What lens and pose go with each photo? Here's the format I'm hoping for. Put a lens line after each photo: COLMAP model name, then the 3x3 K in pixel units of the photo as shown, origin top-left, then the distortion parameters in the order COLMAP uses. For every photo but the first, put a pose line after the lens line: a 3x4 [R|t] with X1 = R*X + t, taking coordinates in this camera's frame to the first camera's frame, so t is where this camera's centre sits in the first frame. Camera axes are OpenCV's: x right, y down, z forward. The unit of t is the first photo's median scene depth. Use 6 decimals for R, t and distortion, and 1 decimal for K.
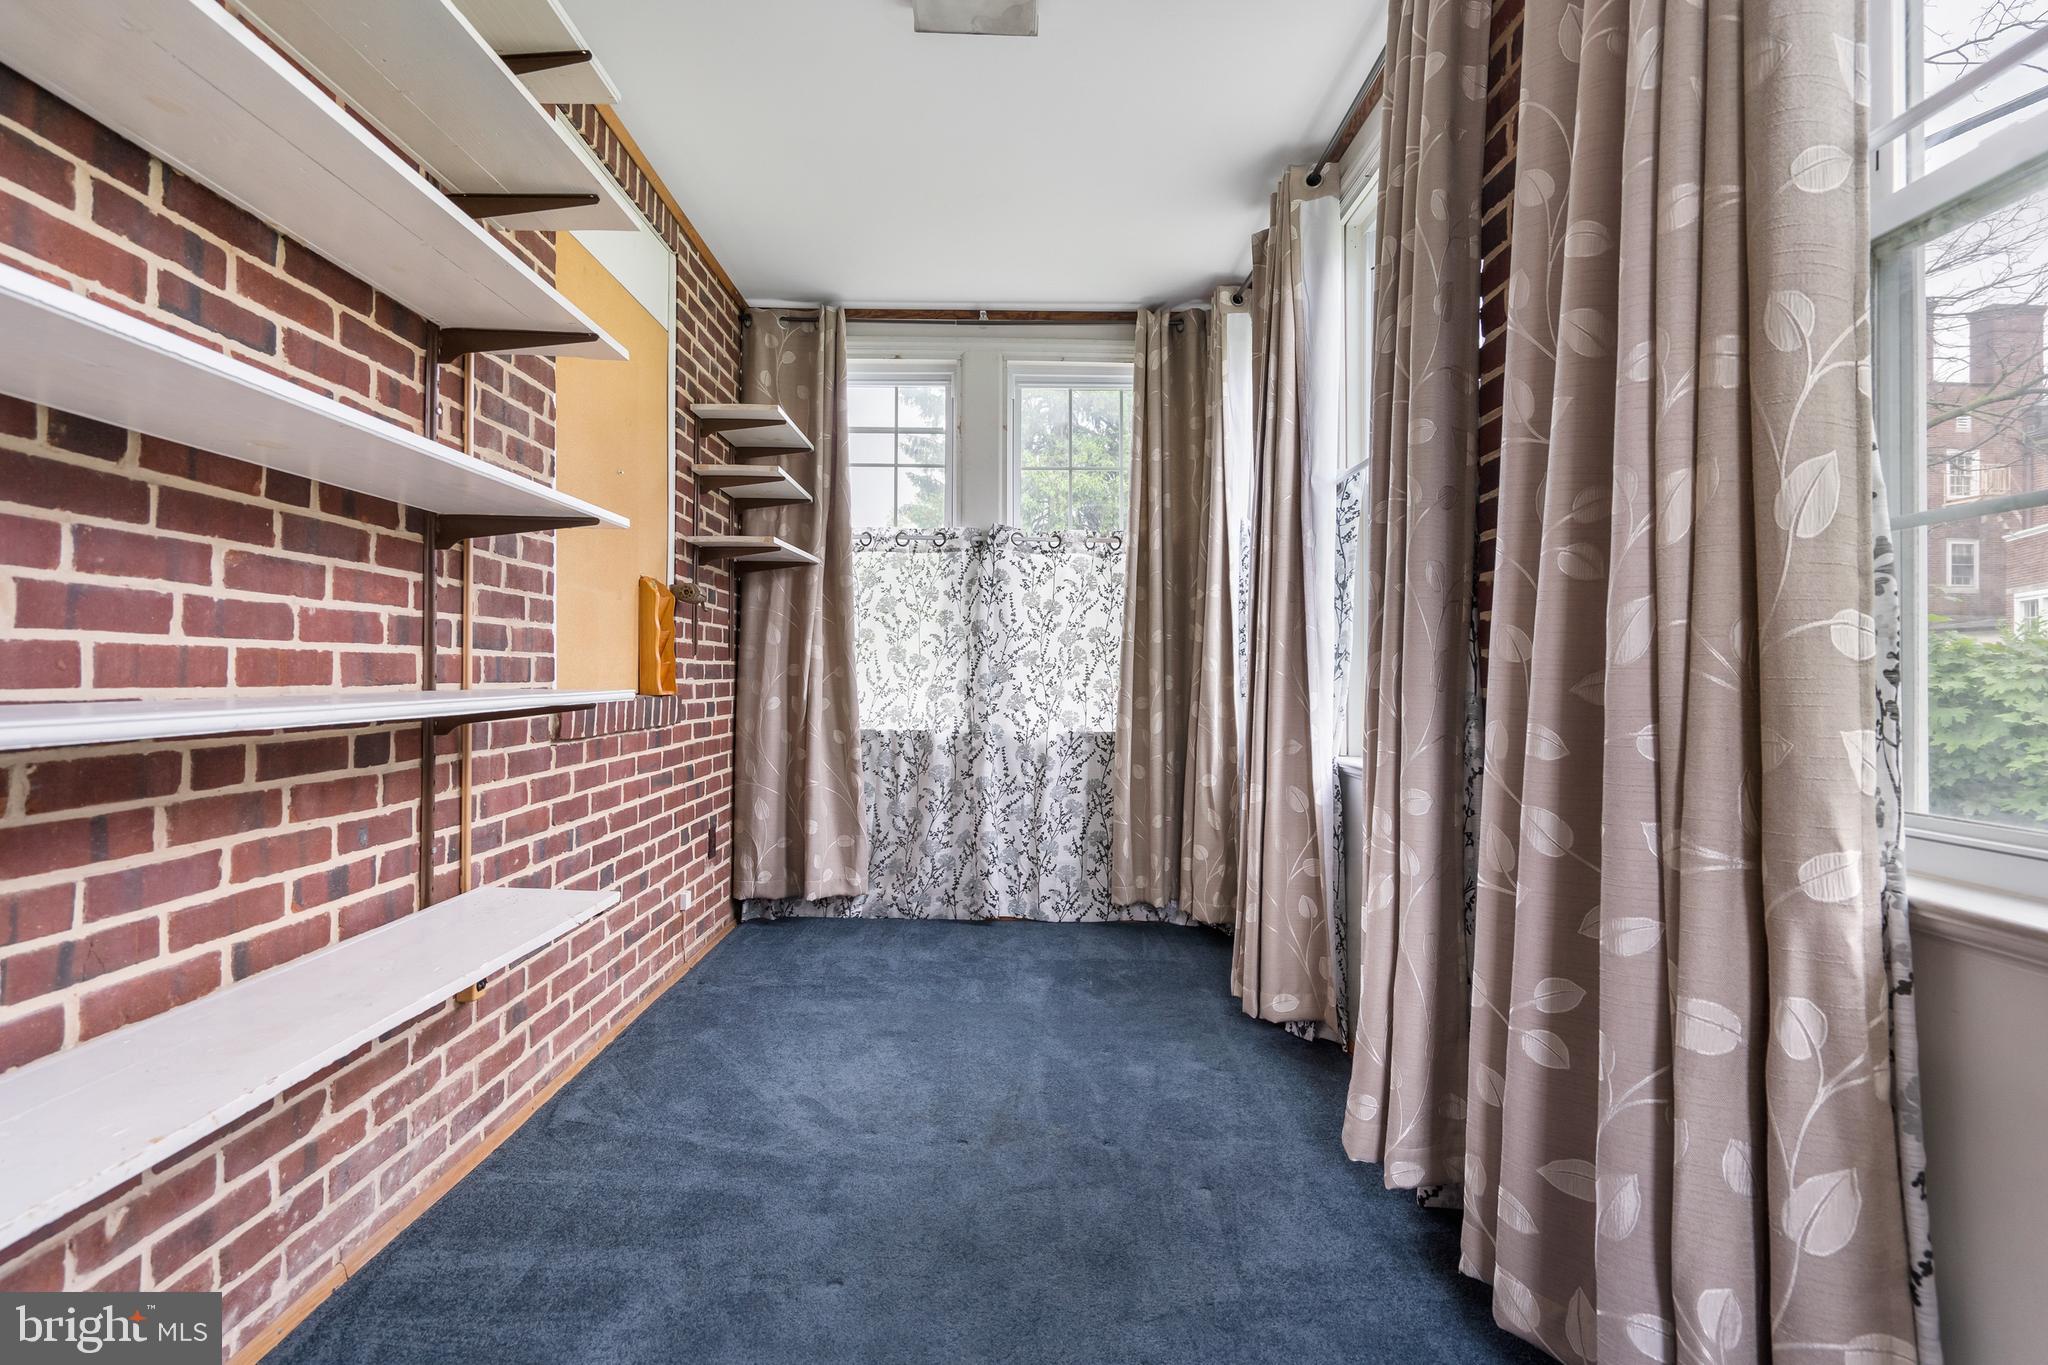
lens RADIAL K [[958.8, 0, 1024.2], [0, 958.8, 677.2], [0, 0, 1]] dist [-0.000369, 0.001271]
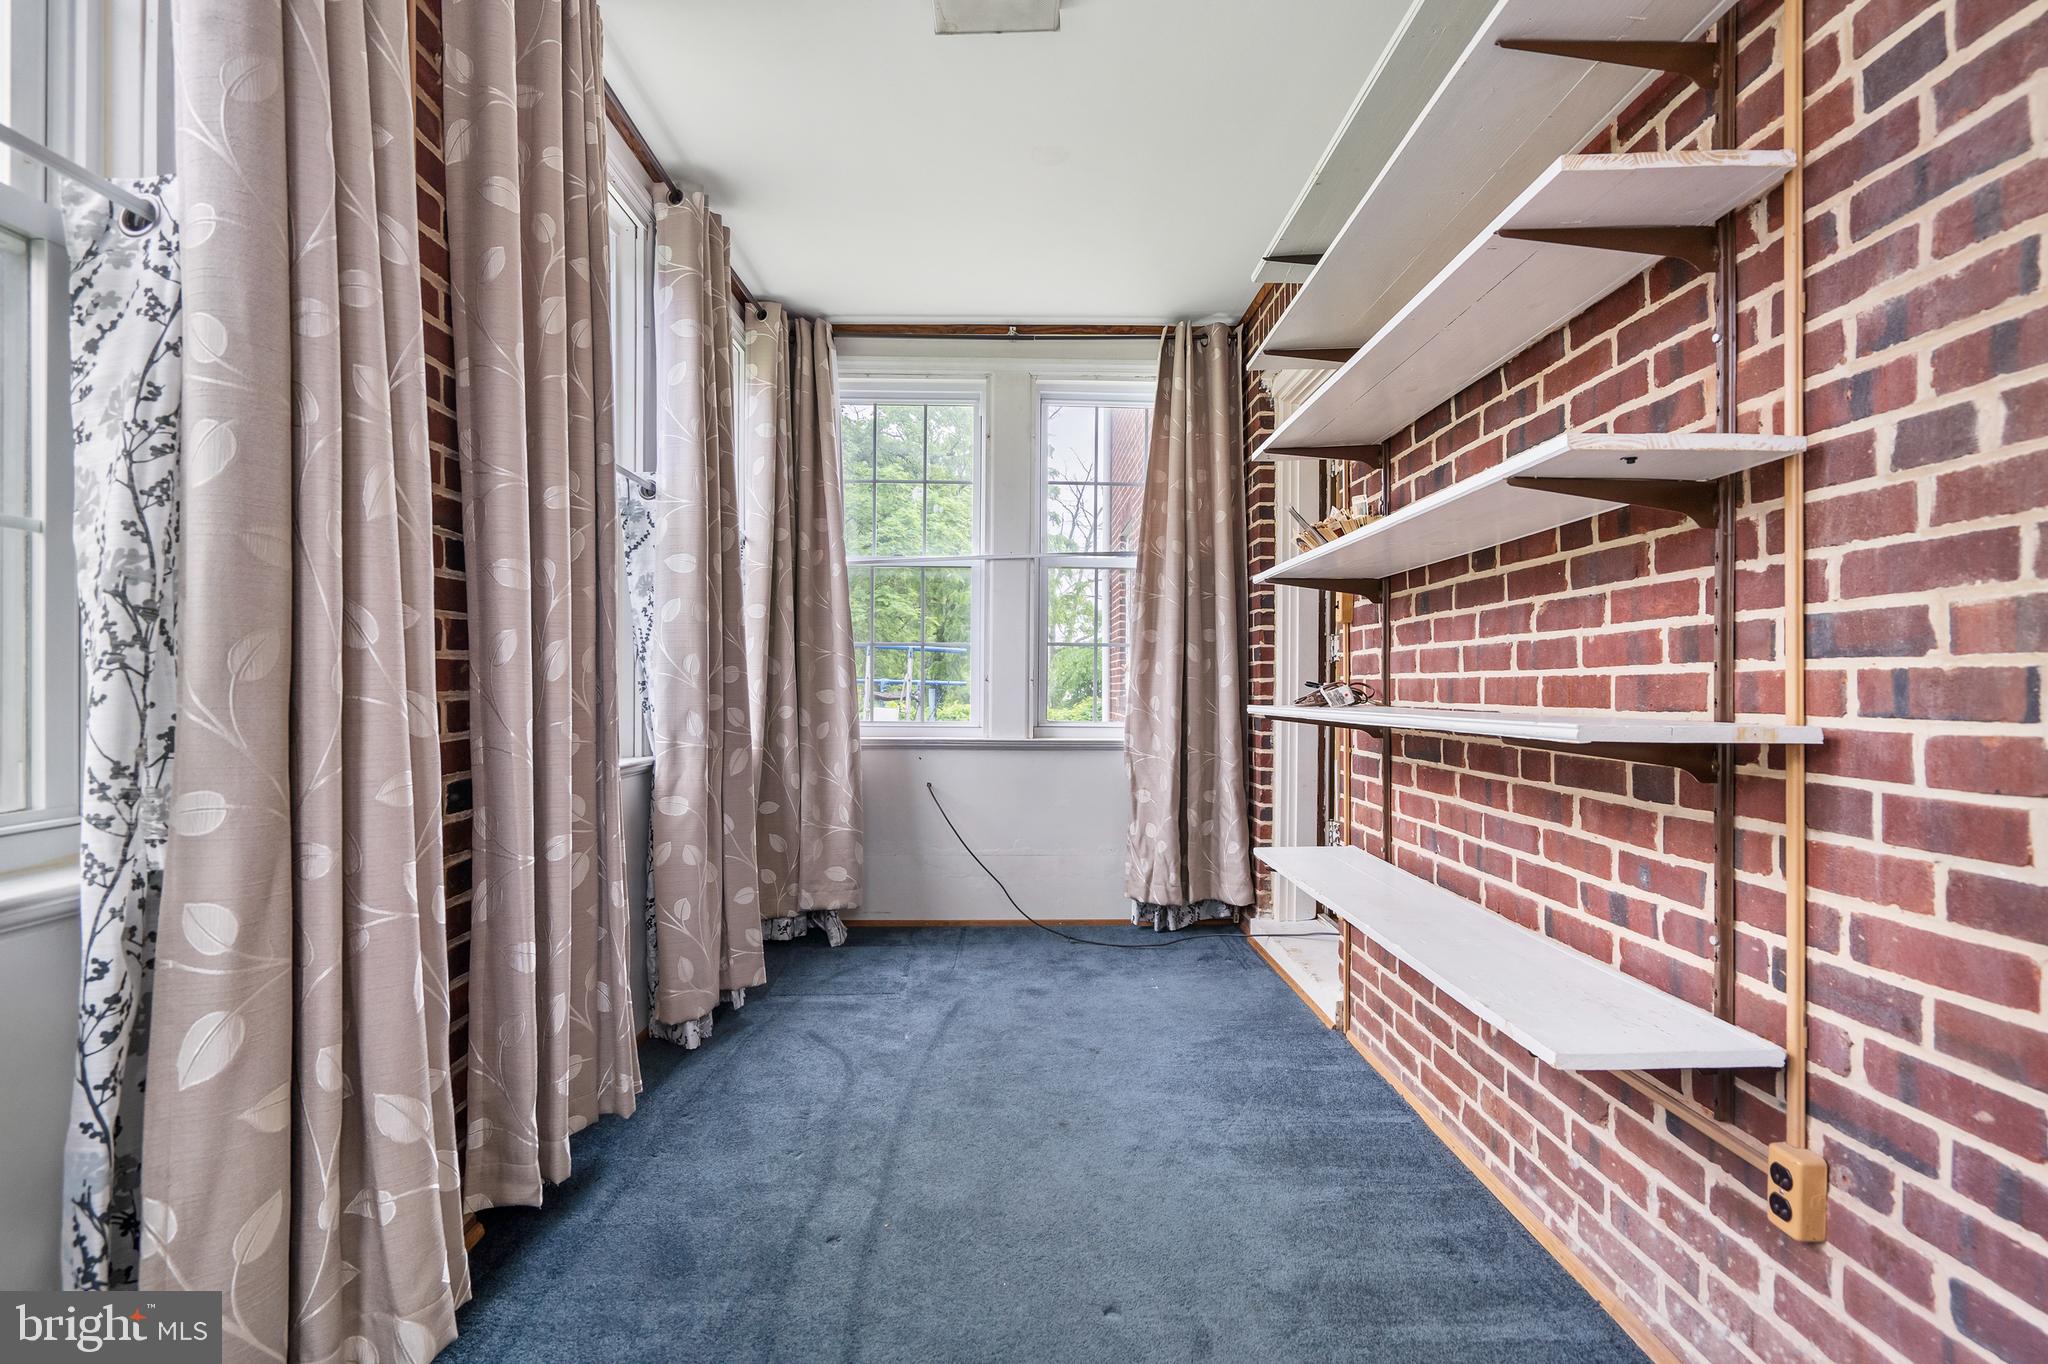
lens RADIAL K [[958.8, 0, 1023.7], [0, 958.8, 686.2], [0, 0, 1]] dist [-0.000369, 0.001271]
pose [[-0.999953, -0.008521, -0.004585, -0.093346], [-0.008525, 0.999963, 0.000759, -0.010532], [0.004579, 0.000798, -0.999989, 1.929653]]
